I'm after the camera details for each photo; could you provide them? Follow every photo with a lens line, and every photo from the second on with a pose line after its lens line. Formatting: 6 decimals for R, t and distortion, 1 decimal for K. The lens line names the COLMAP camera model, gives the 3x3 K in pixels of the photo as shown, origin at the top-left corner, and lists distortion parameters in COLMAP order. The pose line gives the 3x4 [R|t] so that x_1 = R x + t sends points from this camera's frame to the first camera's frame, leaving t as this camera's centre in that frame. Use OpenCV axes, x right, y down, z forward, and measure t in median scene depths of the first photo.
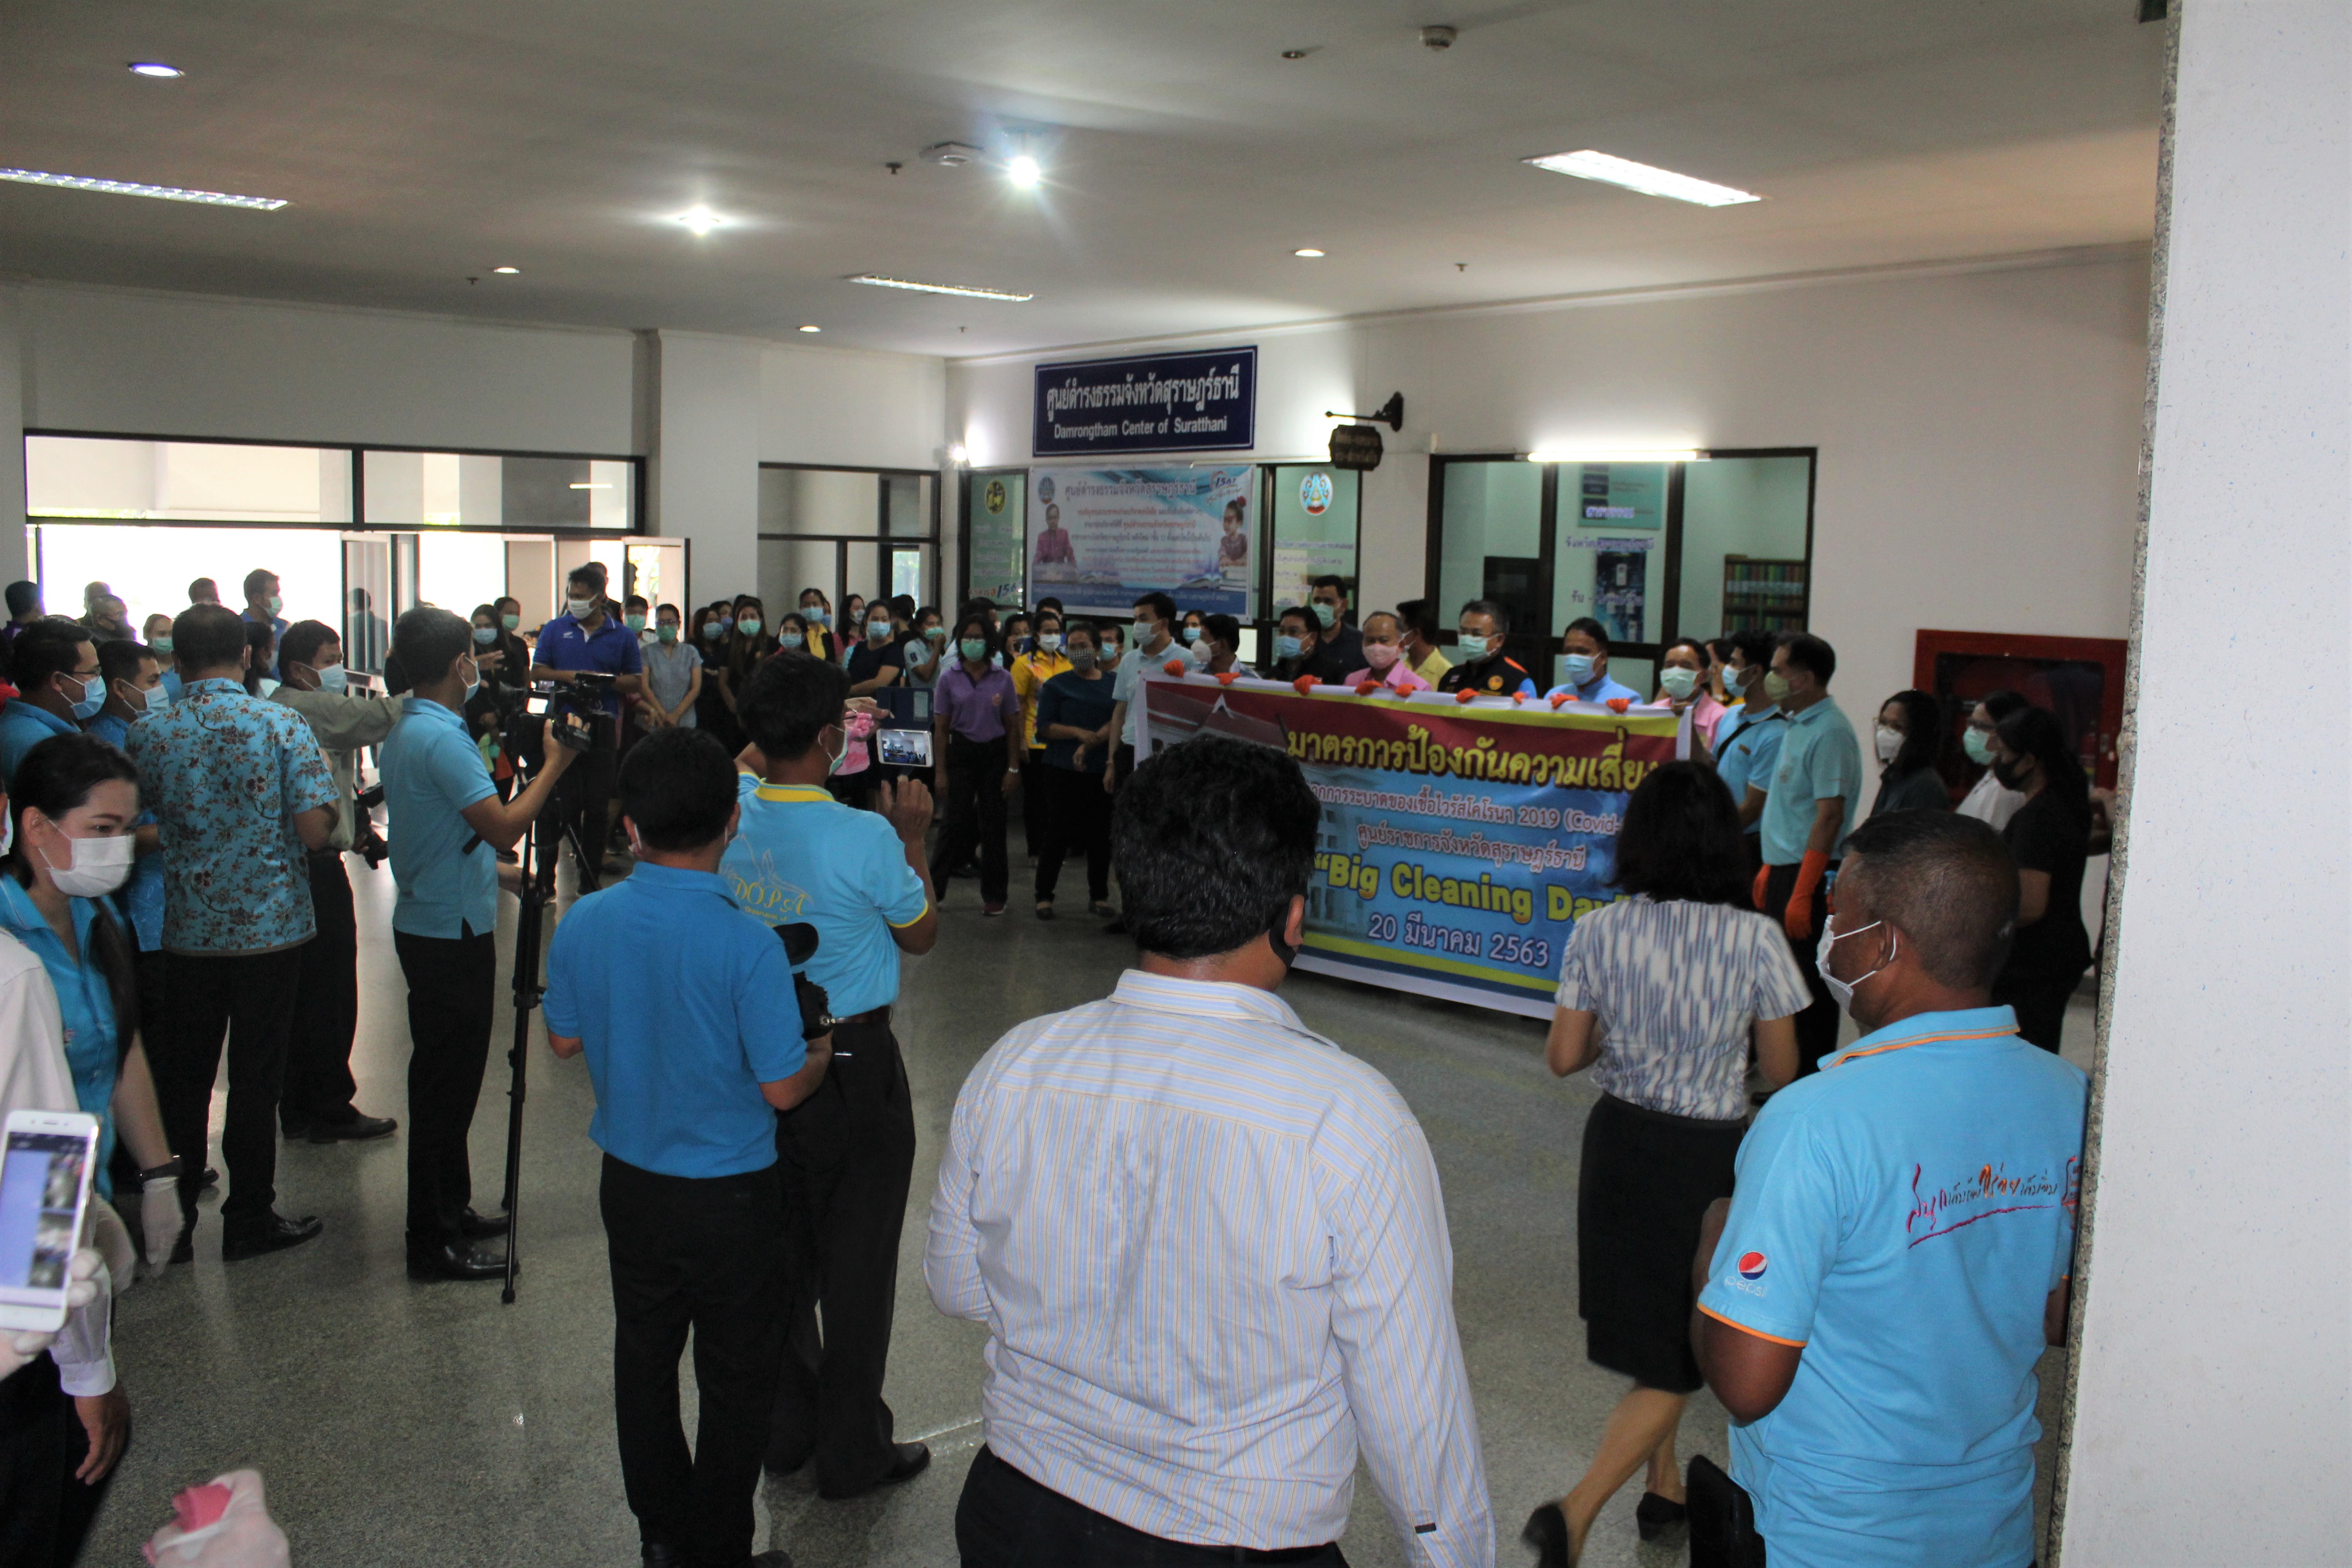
lens RADIAL K [[2014.6, 0, 1176.0], [0, 2014.6, 784.0], [0, 0, 1]] dist [-0.001146, 0.000910]
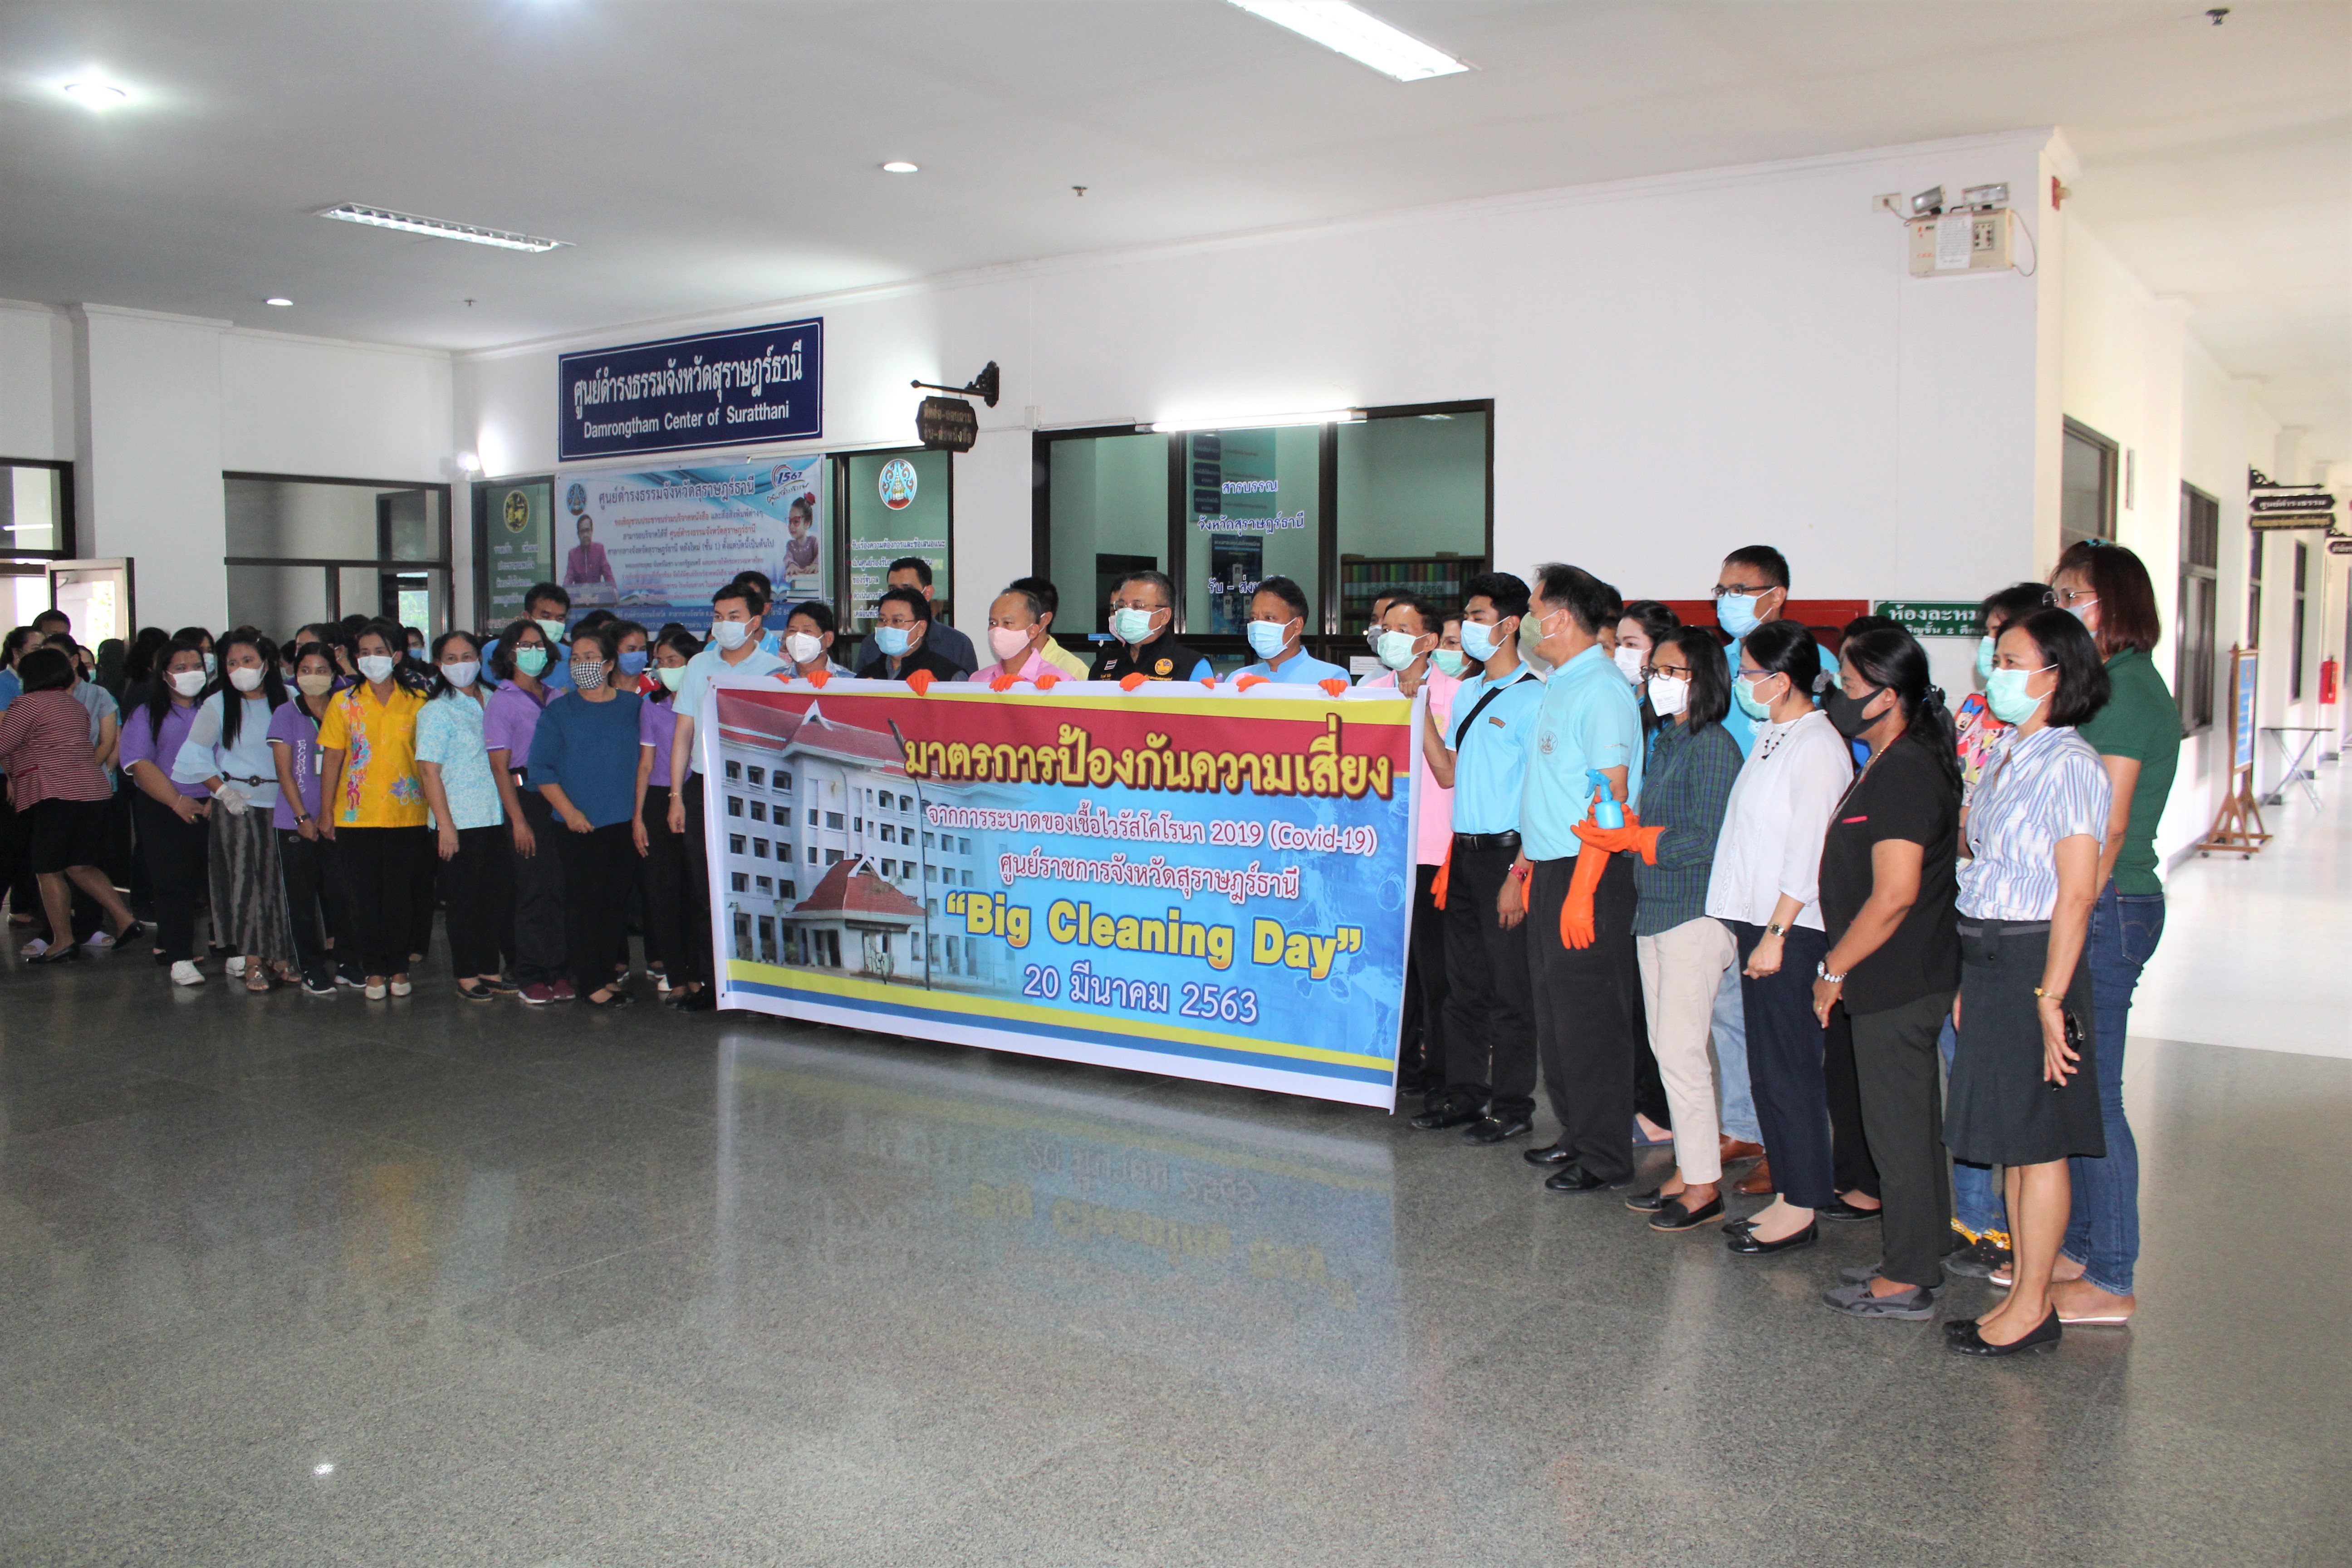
lens RADIAL K [[1922.7, 0, 1011.3], [0, 1922.7, 746.1], [0, 0, 1]] dist [0.092061, 0.001790]
pose [[0.987116, -0.030614, 0.157050, -0.015294], [0.038881, 0.998000, -0.049839, 0.010738], [-0.155210, 0.055303, 0.986332, 0.173735]]
